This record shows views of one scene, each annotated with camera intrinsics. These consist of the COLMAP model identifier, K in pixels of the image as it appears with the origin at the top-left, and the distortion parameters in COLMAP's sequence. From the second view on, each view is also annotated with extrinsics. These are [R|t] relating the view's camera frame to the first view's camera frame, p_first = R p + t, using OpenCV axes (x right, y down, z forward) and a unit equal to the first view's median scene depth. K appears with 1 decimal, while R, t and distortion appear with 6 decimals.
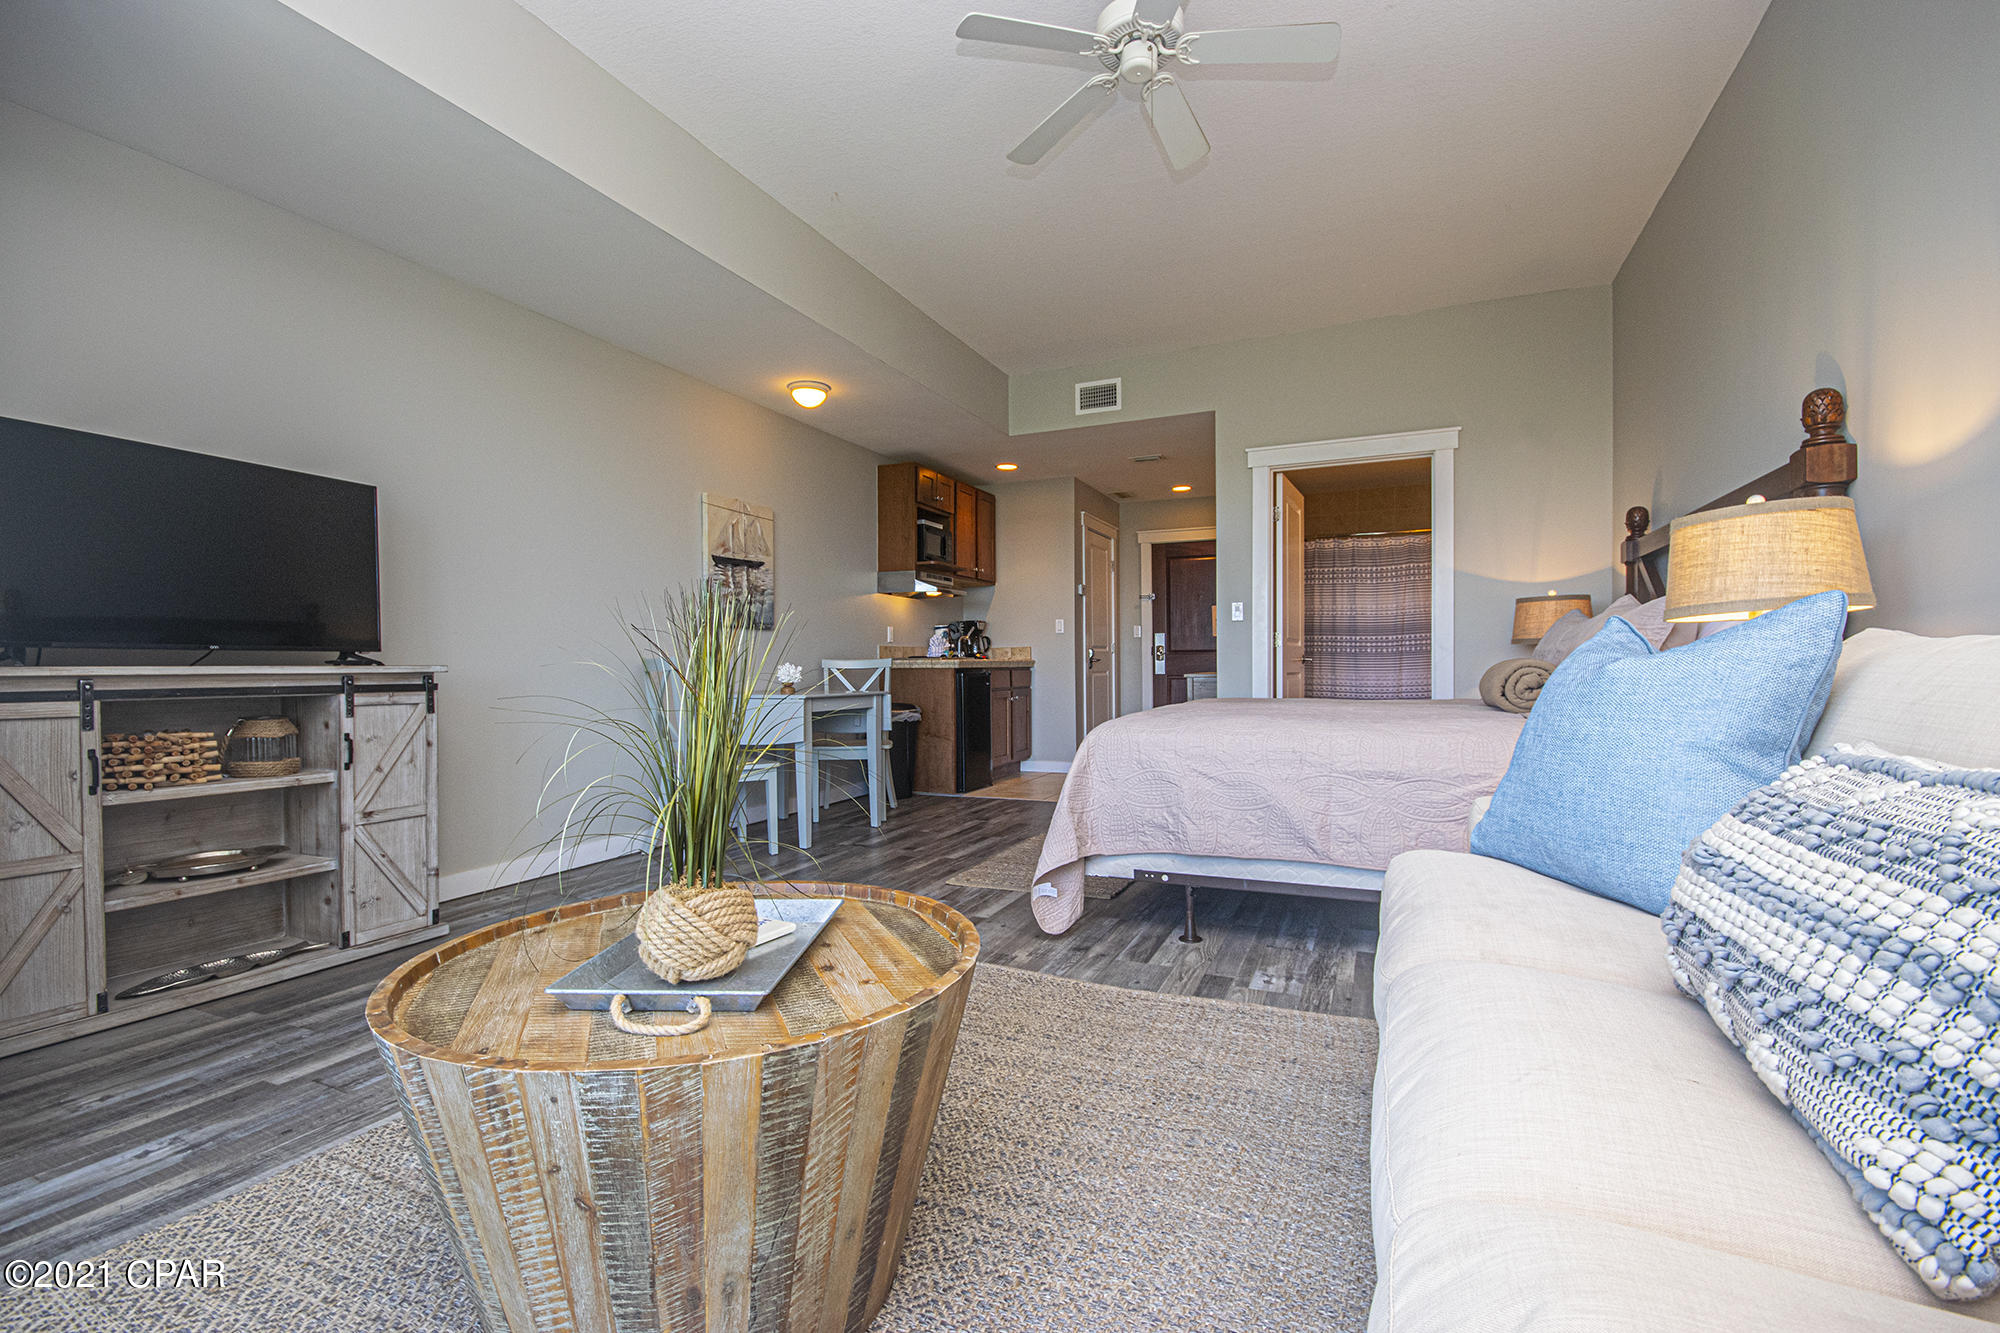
lens RADIAL K [[889.8, 0, 997.7], [0, 889.8, 671.6], [0, 0, 1]] dist [0.001412, -0.000452]
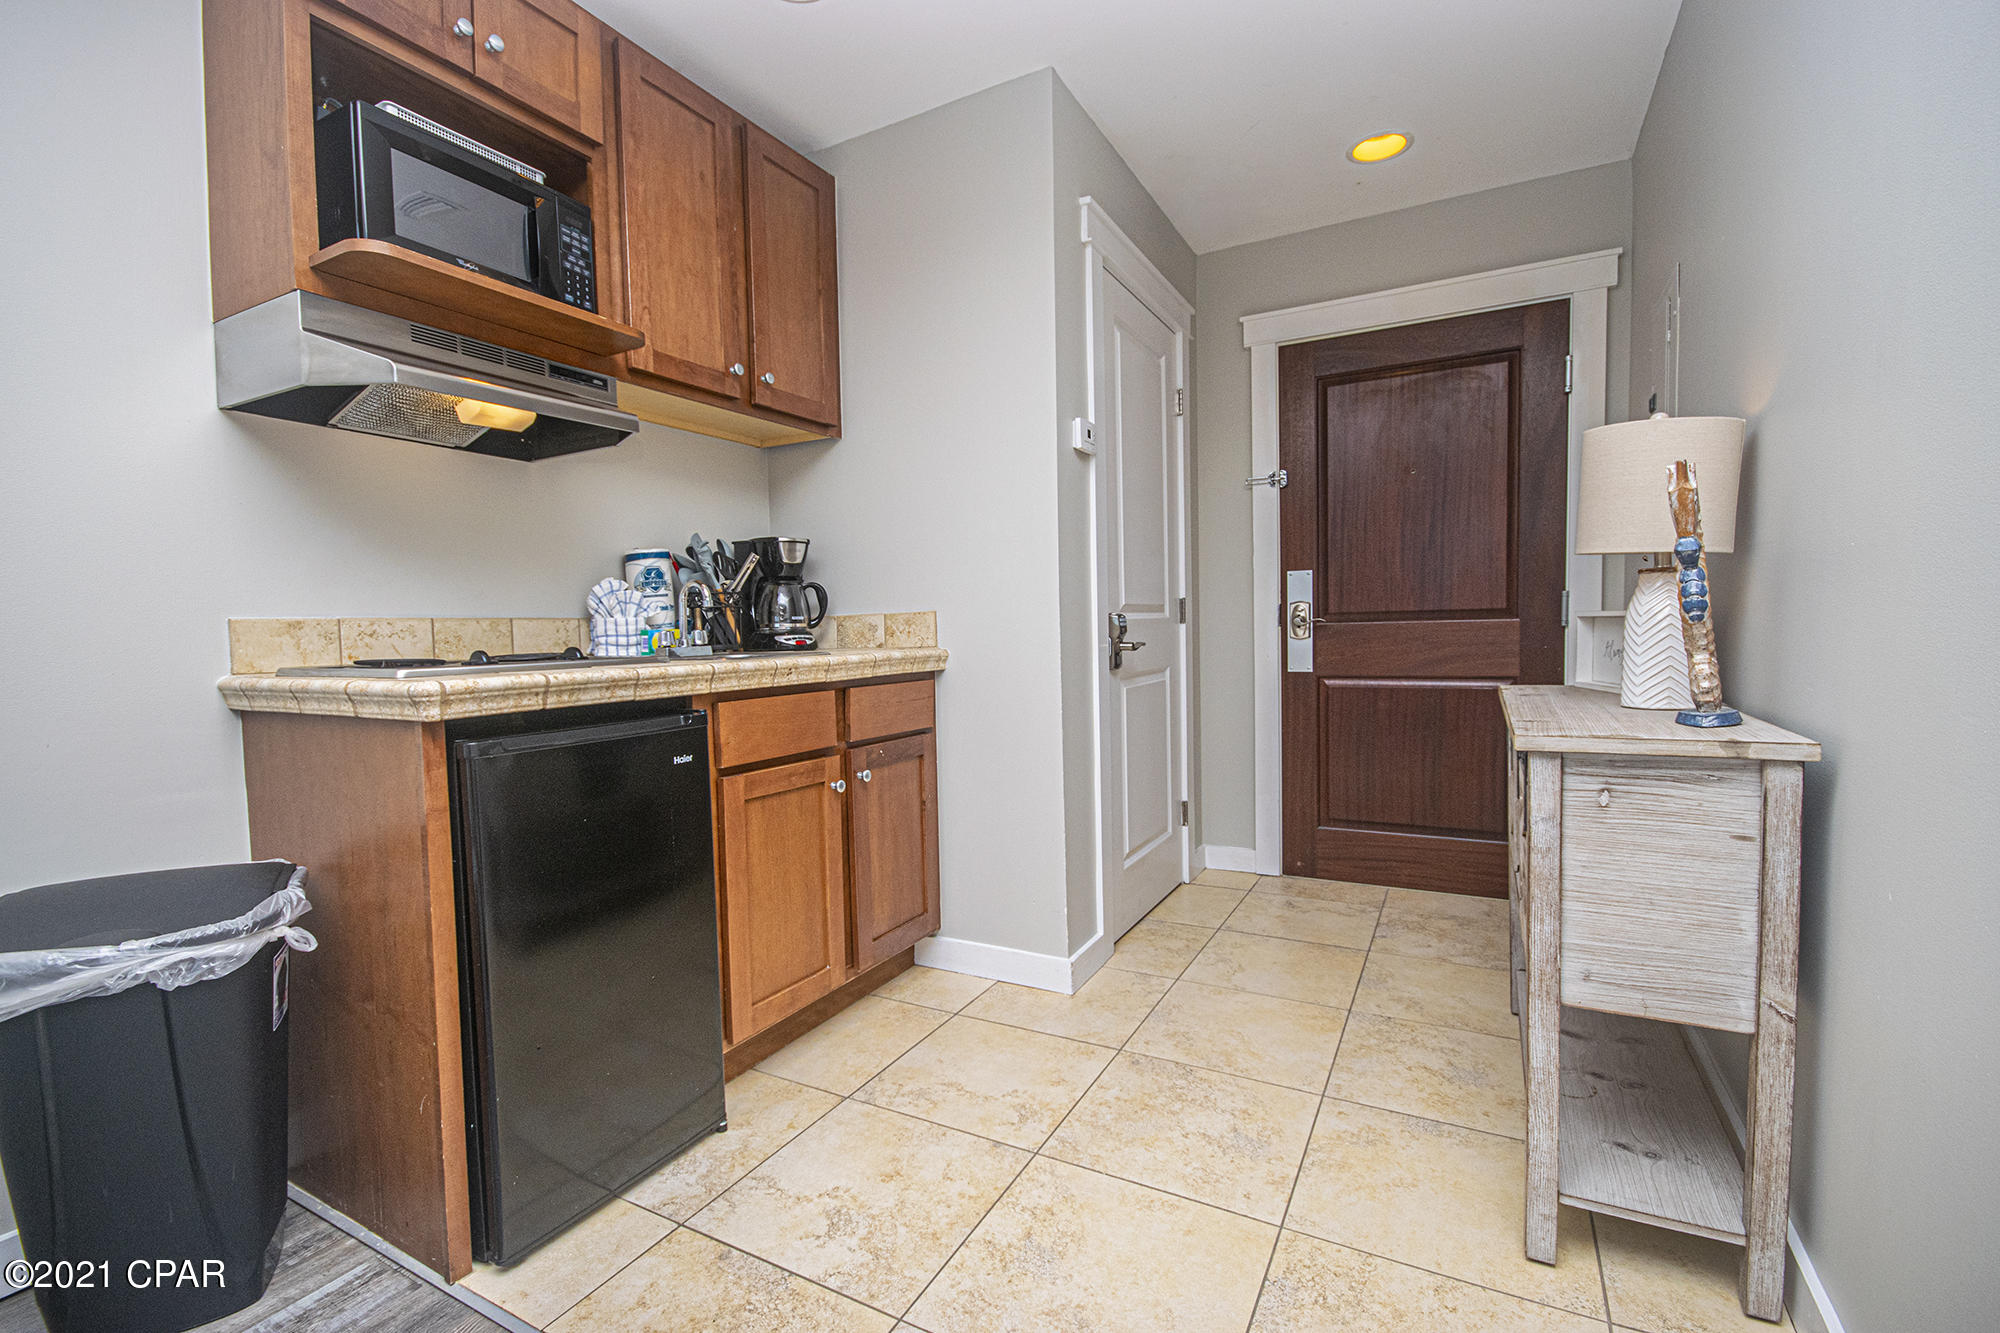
lens RADIAL K [[889.8, 0, 997.7], [0, 889.8, 671.6], [0, 0, 1]] dist [0.001412, -0.000452]
pose [[0.996852, -0.007300, -0.078952, 0.115661], [0.010775, 0.998987, 0.043683, -0.024527], [0.078553, -0.044396, 0.995921, 0.868466]]
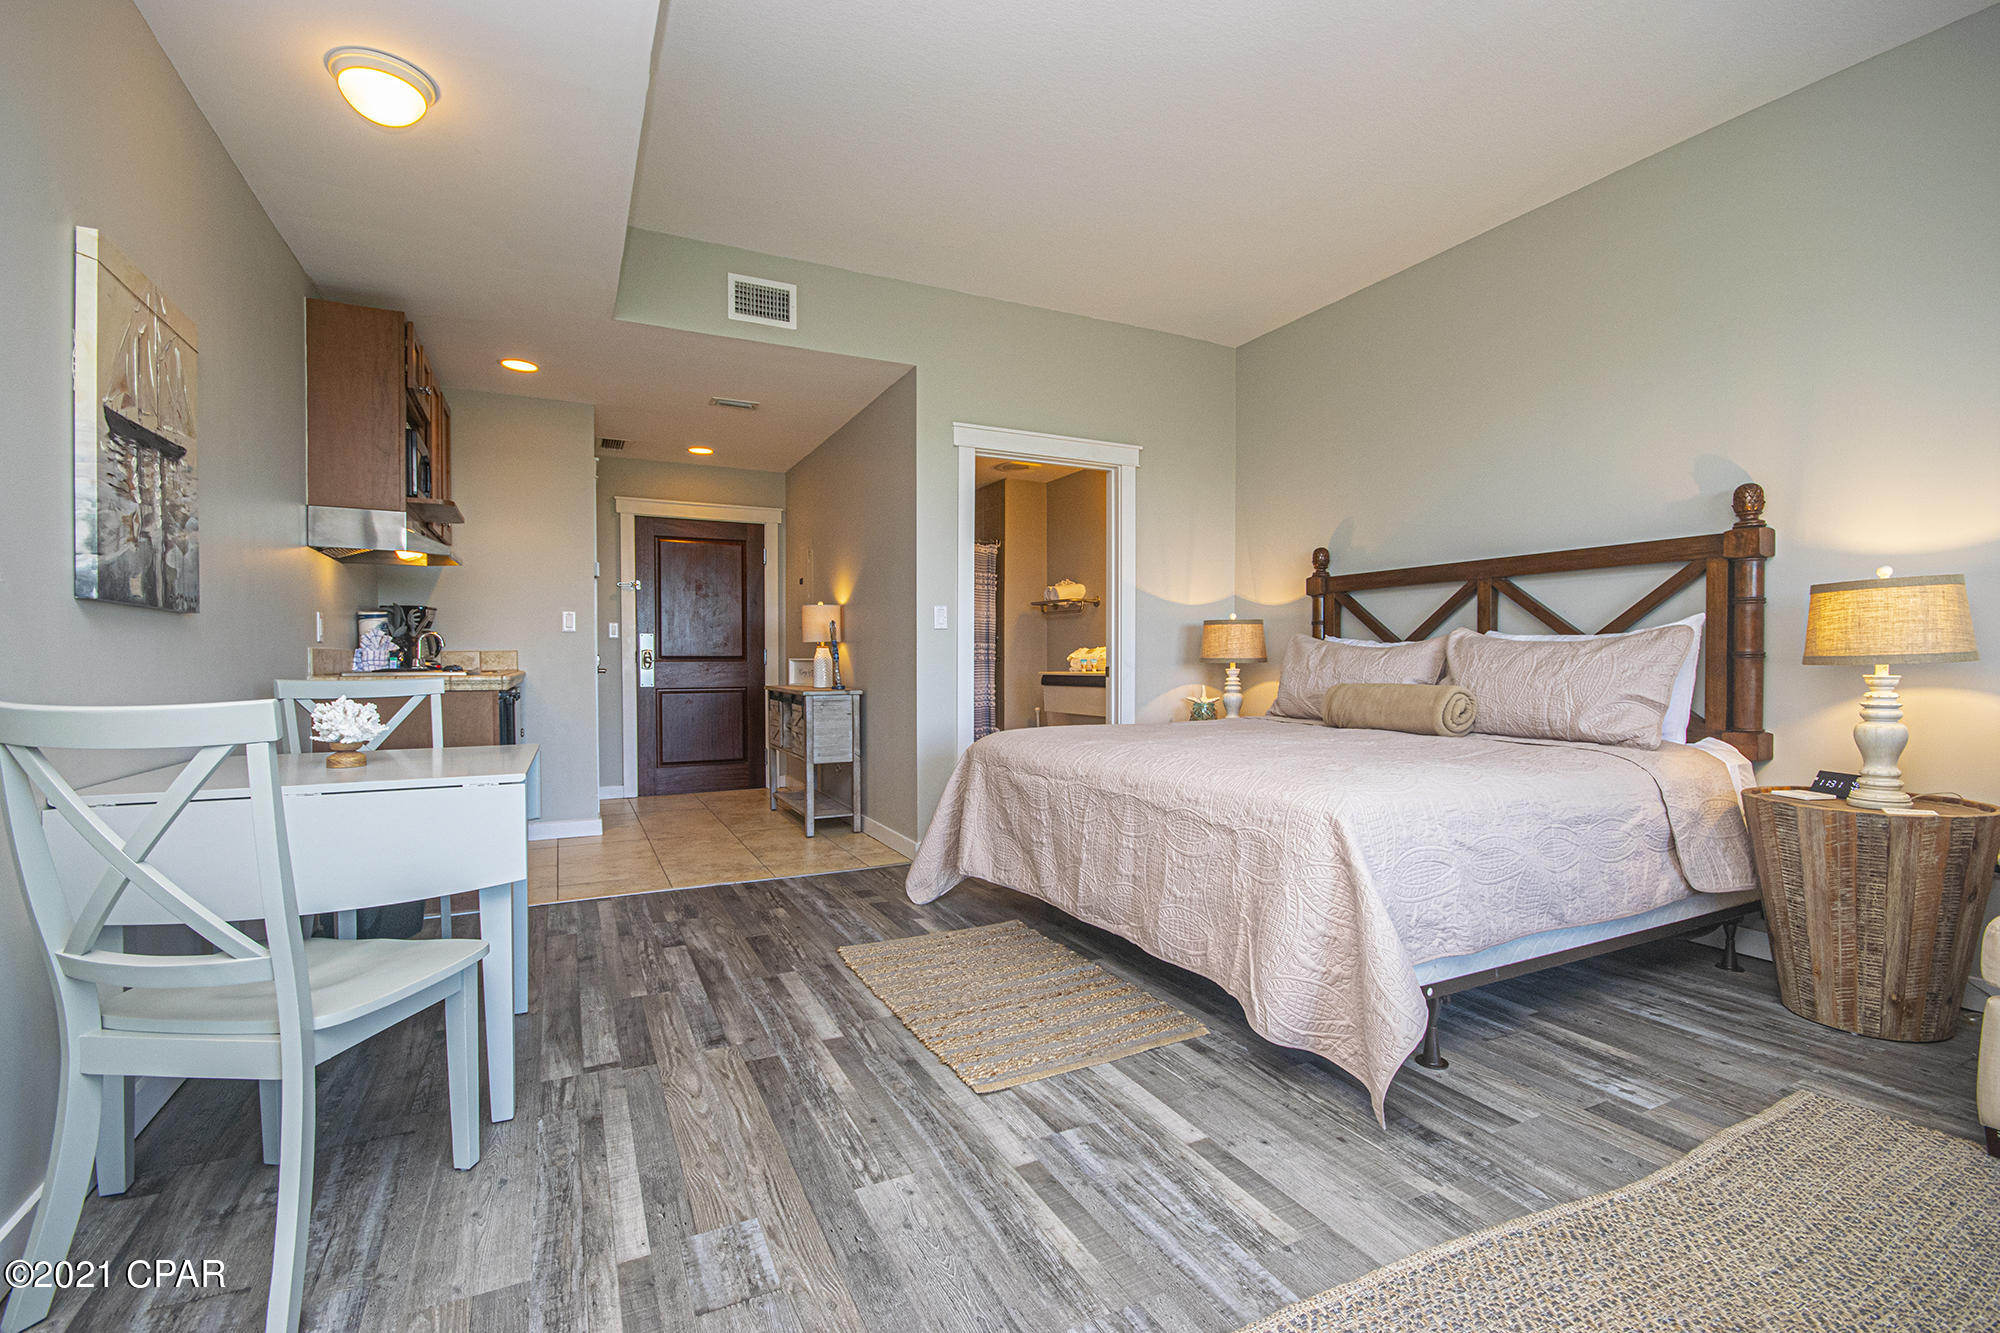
lens RADIAL K [[889.8, 0, 997.7], [0, 889.8, 671.6], [0, 0, 1]] dist [0.001412, -0.000452]
pose [[0.638115, -0.002809, 0.769936, -0.313714], [-0.000305, 0.999992, 0.003901, -0.019800], [-0.769941, -0.002724, 0.638109, 0.411580]]
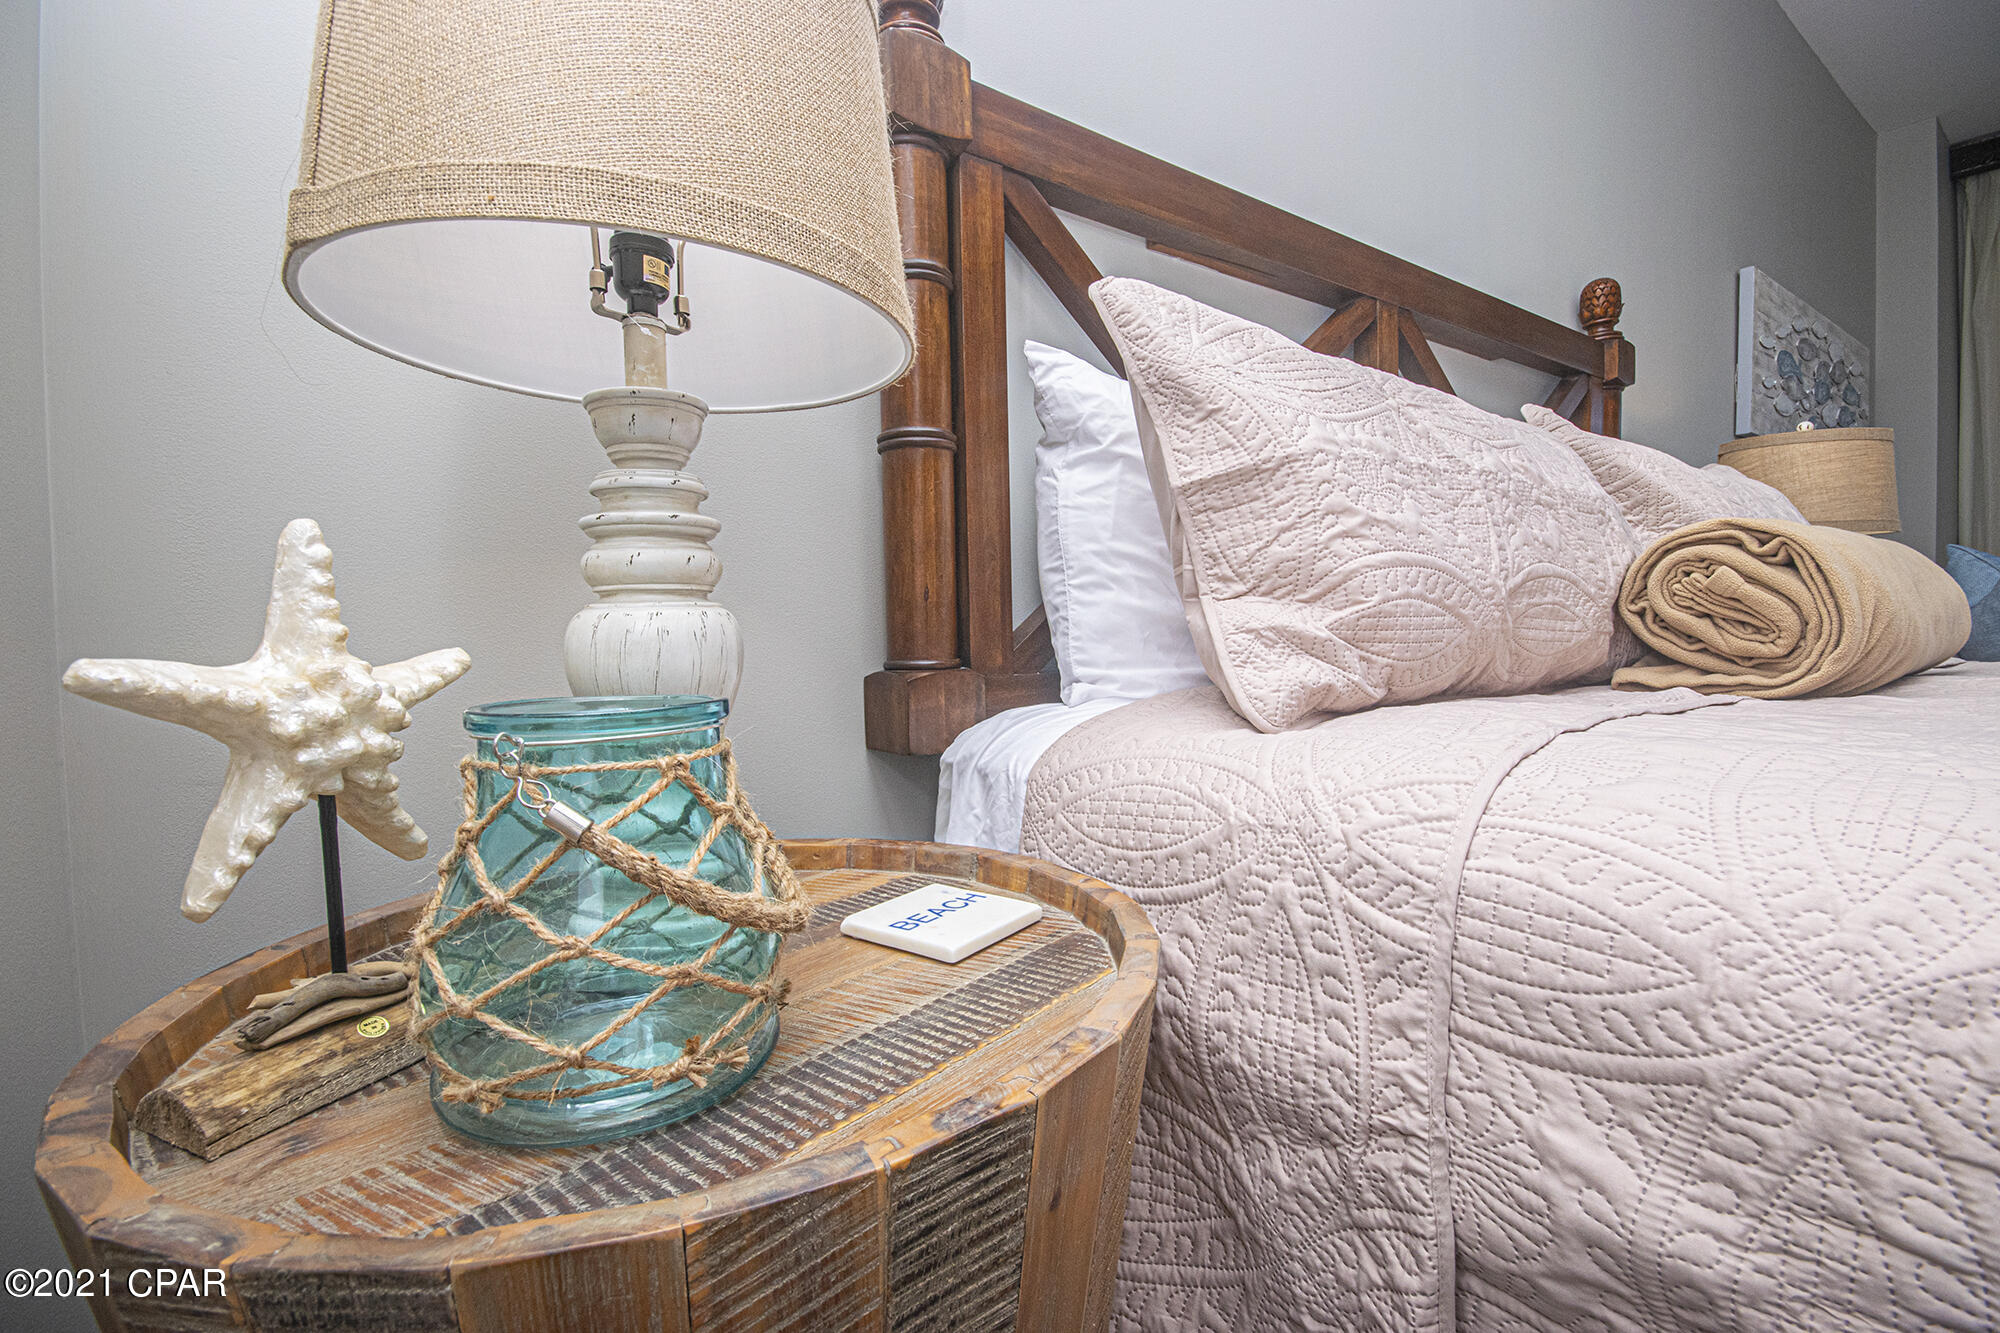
lens RADIAL K [[862.6, 0, 1006.6], [0, 862.6, 668.7], [0, 0, 1]] dist [0.015886, -0.017813]
pose [[-0.856490, 0.002948, 0.516155, 0.406707], [0.026197, 0.998943, 0.037765, 0.011952], [-0.515498, 0.045867, -0.855662, 0.841867]]
